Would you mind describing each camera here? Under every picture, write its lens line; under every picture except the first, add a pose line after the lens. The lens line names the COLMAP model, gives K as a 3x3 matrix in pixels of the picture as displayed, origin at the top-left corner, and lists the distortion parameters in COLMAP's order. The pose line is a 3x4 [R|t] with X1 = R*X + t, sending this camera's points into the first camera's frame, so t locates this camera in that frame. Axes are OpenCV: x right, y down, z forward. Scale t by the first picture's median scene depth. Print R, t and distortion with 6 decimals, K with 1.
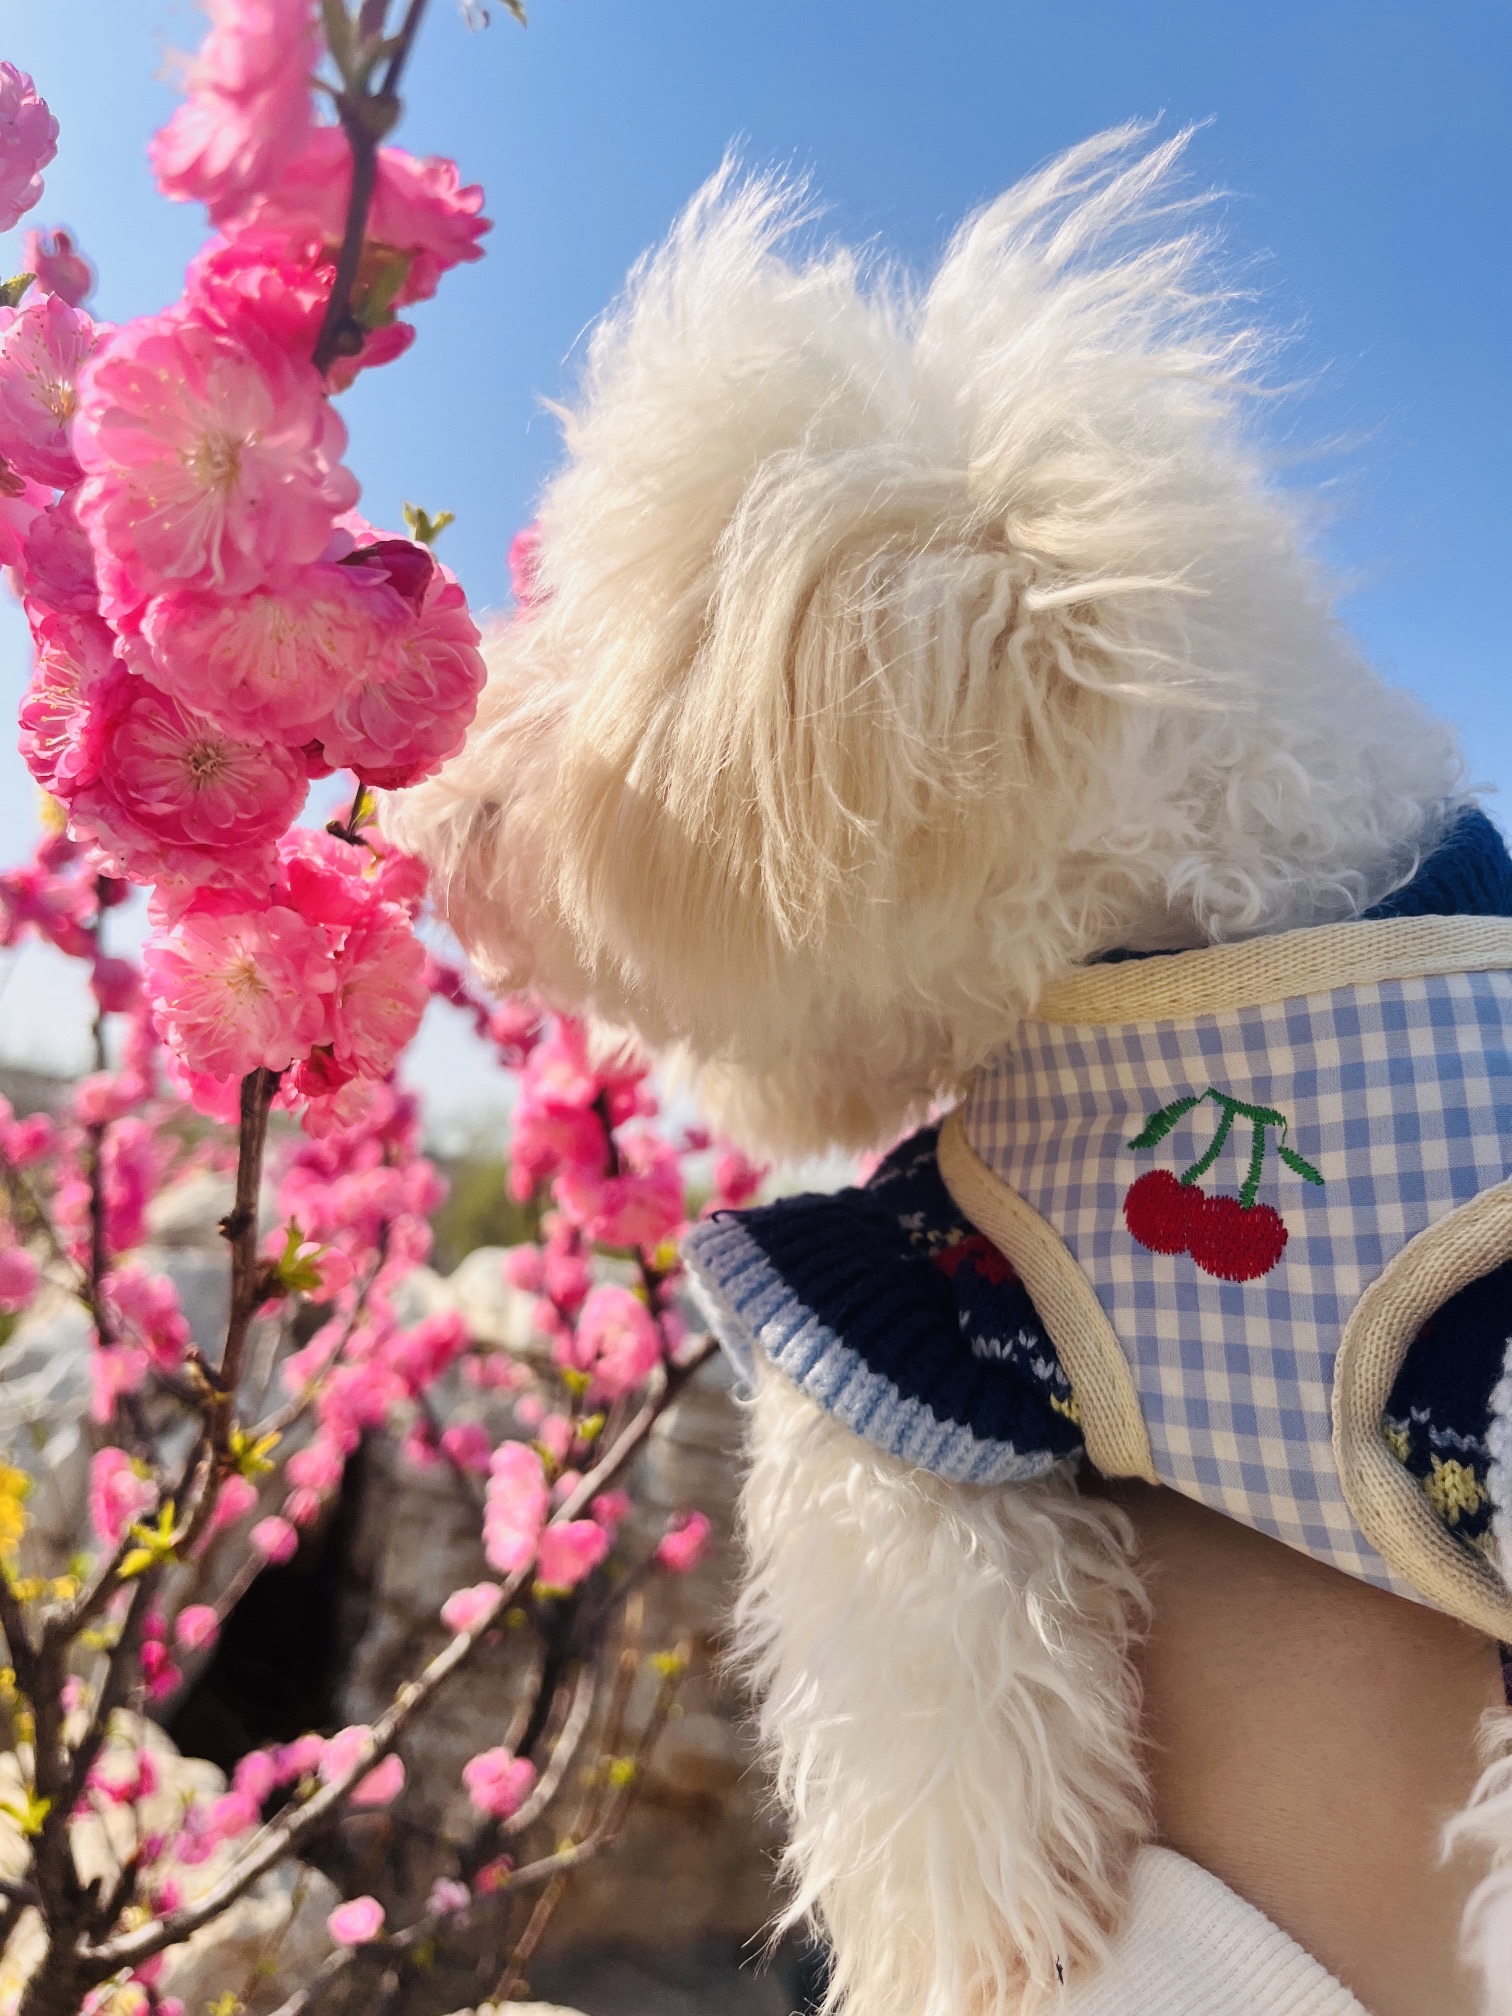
lens RADIAL K [[1528.9, 0, 755.6], [0, 1528.9, 1022.4], [0, 0, 1]] dist [0.006746, 0.001754]
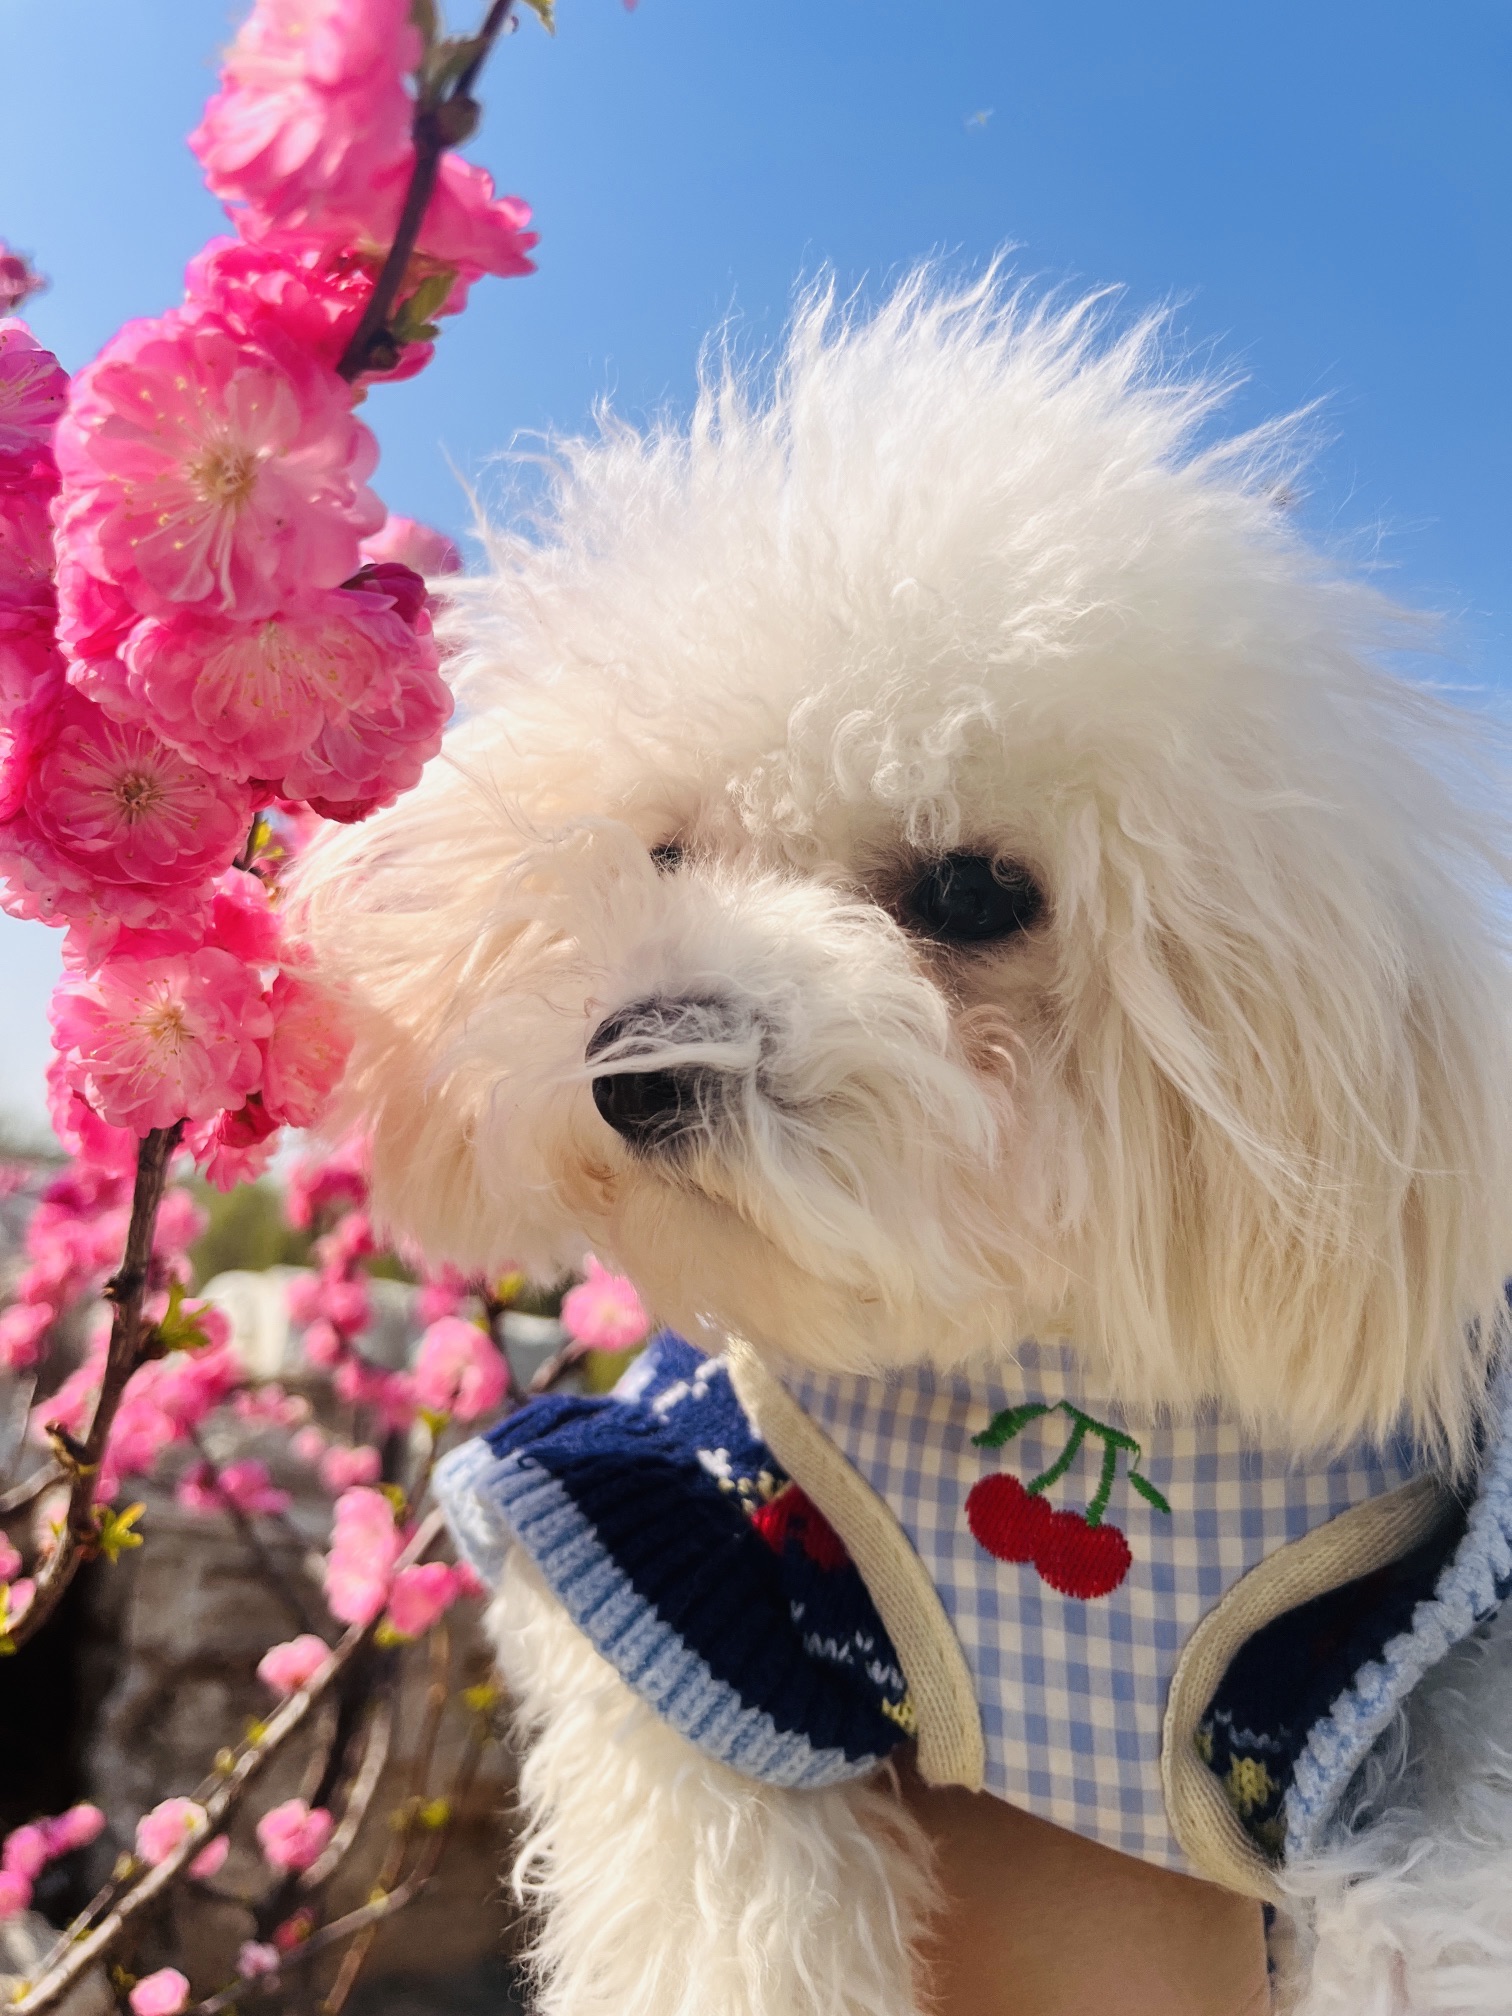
lens RADIAL K [[1517.8, 0, 756.0], [0, 1517.8, 1008.0], [0, 0, 1]] dist [0.002616, -0.007306]
pose [[0.987984, -0.020816, 0.153147, -0.136944], [0.023416, 0.999610, -0.015190, -0.018488], [-0.152771, 0.018594, 0.988087, 0.039570]]
